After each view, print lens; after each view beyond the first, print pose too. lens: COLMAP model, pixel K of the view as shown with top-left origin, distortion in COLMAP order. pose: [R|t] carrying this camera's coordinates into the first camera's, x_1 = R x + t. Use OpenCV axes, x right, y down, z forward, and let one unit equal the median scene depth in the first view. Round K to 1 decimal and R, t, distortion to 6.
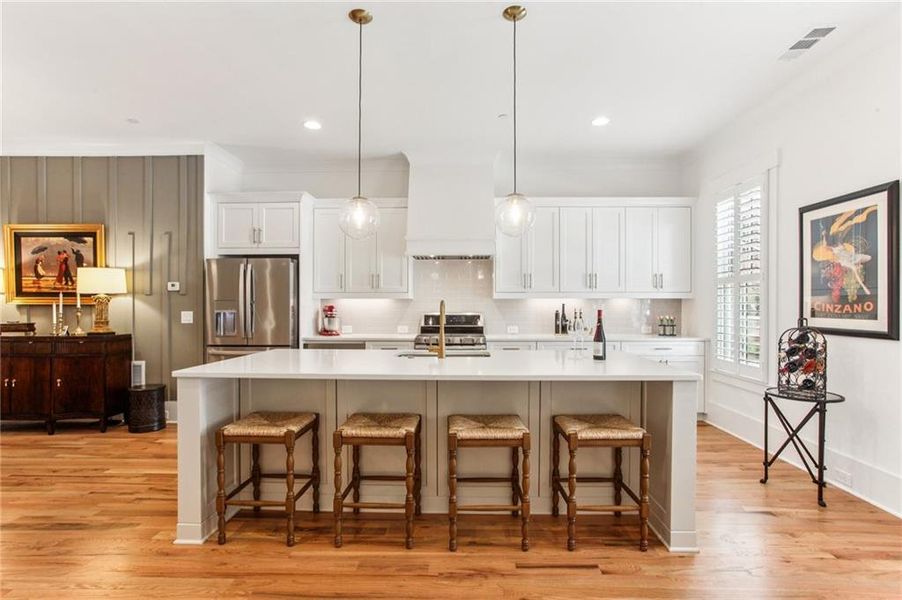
lens RADIAL K [[450.5, 0, 445.2], [0, 450.5, 306.6], [0, 0, 1]] dist [-0.018910, 0.009153]
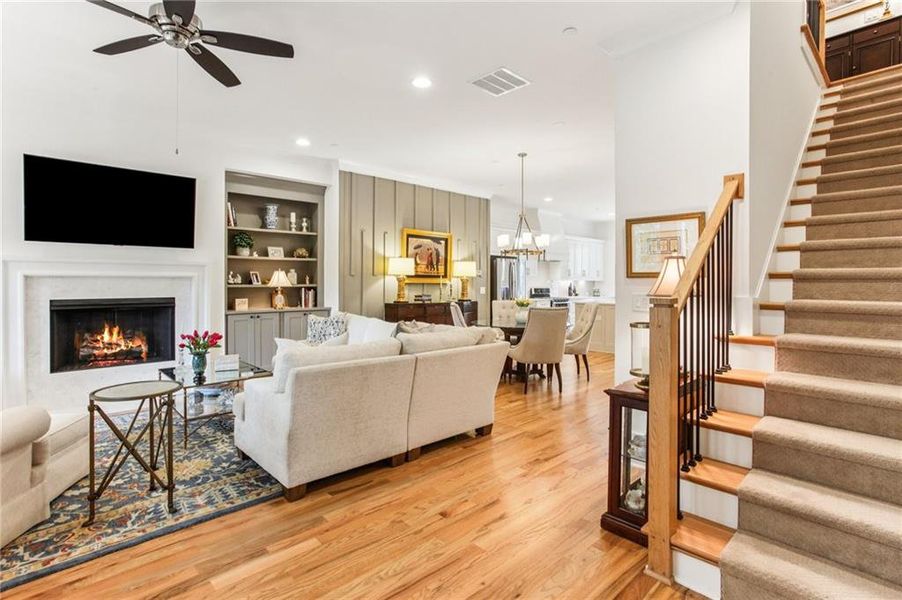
lens RADIAL K [[437.6, 0, 451.7], [0, 437.6, 285.0], [0, 0, 1]] dist [-0.008848, 0.009232]
pose [[0.708337, -0.001803, 0.705872, -1.877760], [-0.003928, 0.999971, 0.006496, -0.007828], [-0.705863, -0.007374, 0.708310, -0.131759]]
